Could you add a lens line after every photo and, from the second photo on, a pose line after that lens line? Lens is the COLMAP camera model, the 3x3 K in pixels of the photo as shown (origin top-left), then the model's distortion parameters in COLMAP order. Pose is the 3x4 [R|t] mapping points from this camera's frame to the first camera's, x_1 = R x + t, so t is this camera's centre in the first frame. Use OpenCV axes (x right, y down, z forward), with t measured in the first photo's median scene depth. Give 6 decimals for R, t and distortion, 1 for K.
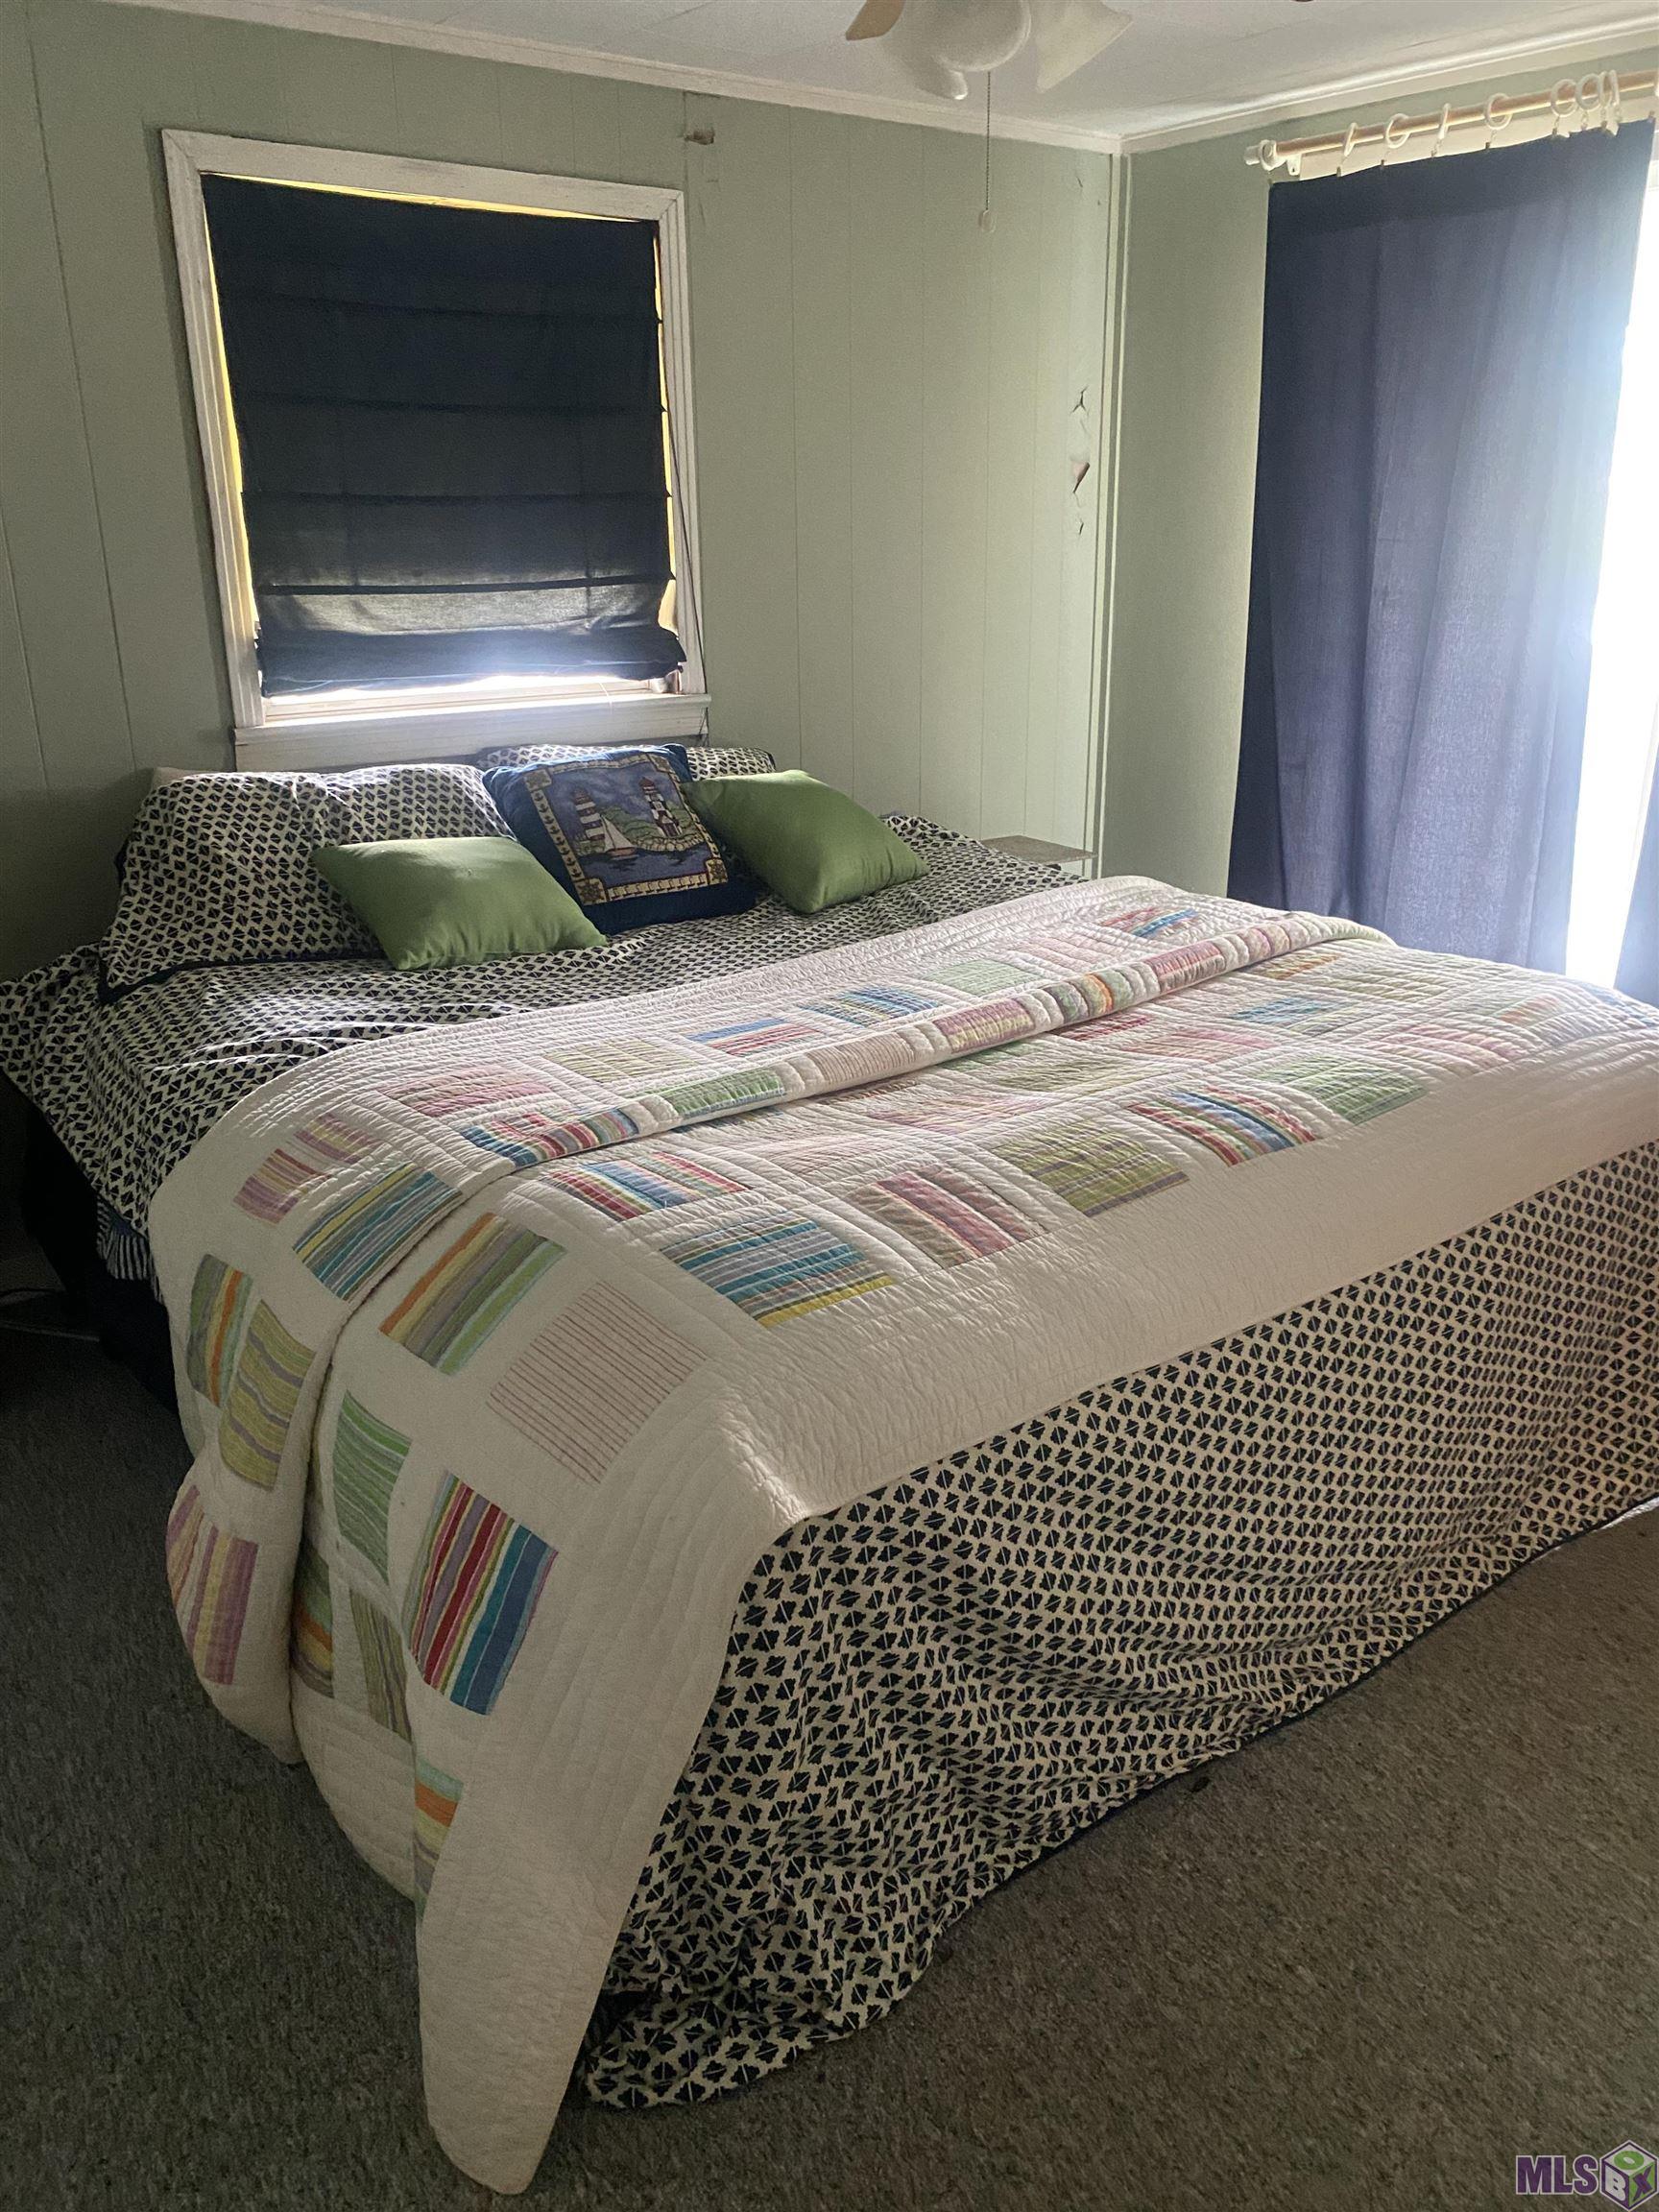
lens RADIAL K [[1724.7, 0, 824.5], [0, 1724.7, 1095.5], [0, 0, 1]] dist [0.056844, -0.069735]
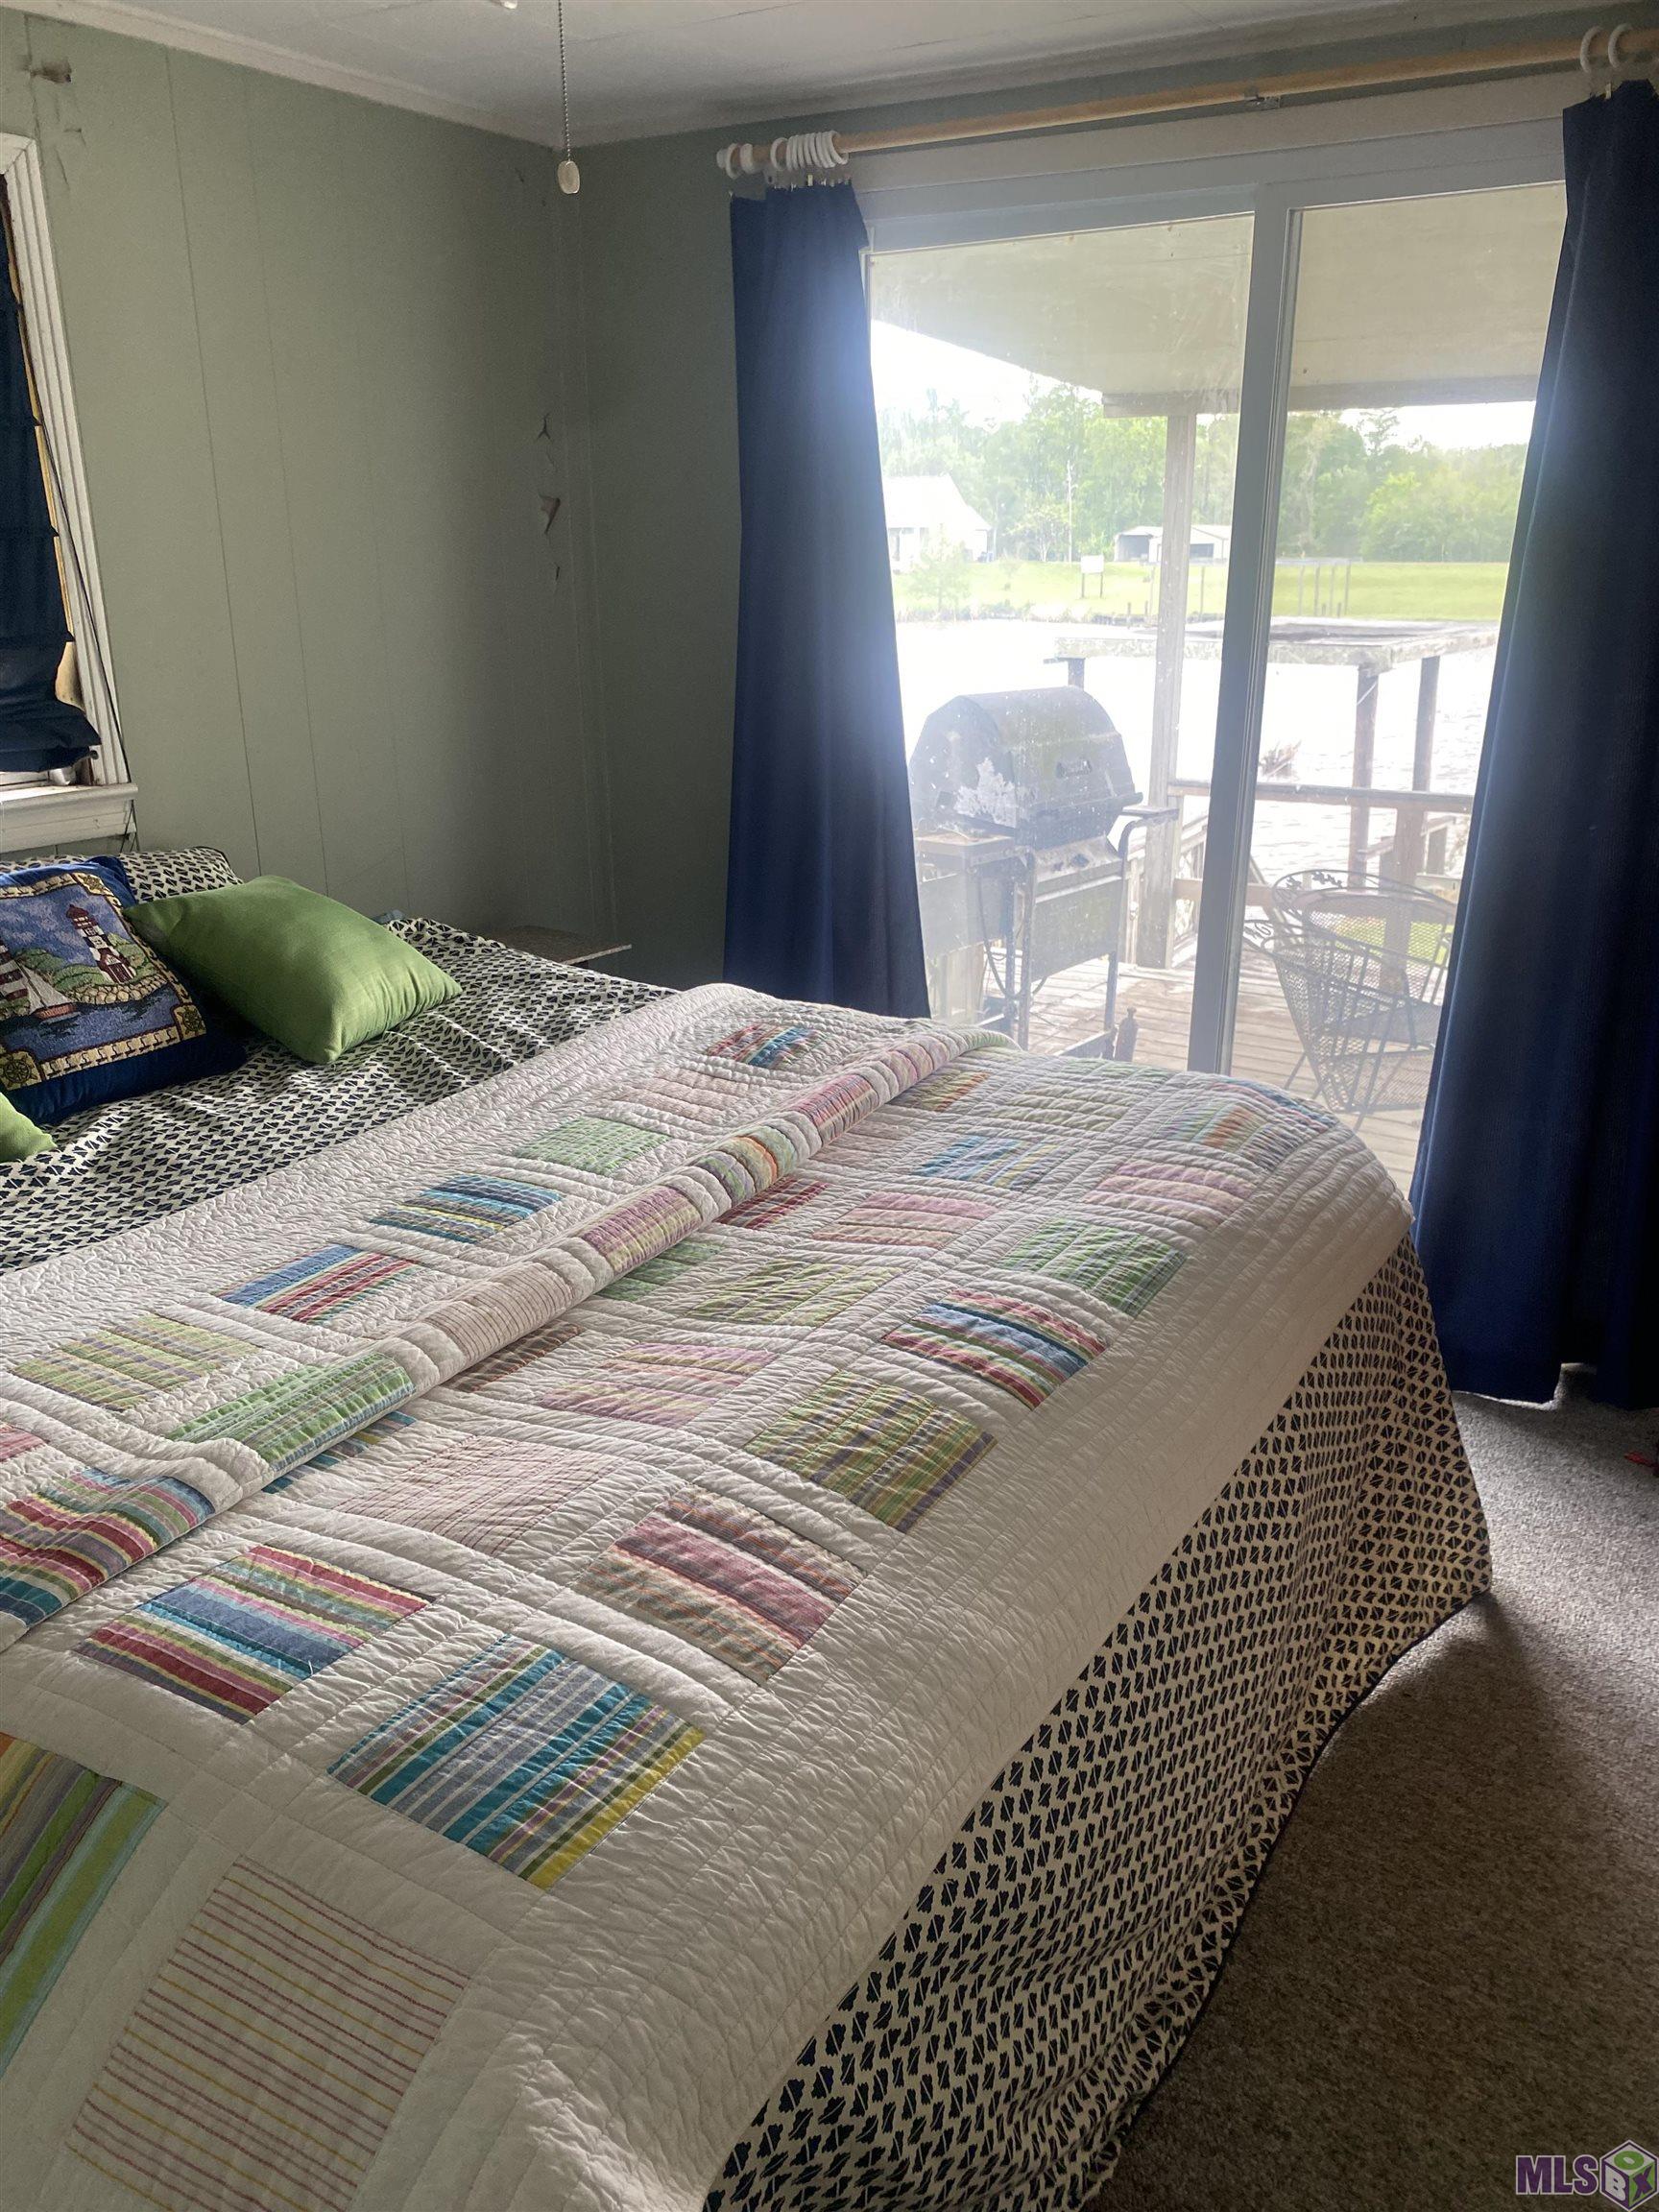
lens RADIAL K [[1724.7, 0, 880.3], [0, 1724.7, 1110.9], [0, 0, 1]] dist [0.056844, -0.069735]
pose [[0.930158, -0.103524, 0.352263, -0.078929], [0.107521, 0.994169, 0.008258, -0.094238], [-0.351064, 0.030194, 0.935865, 0.259188]]
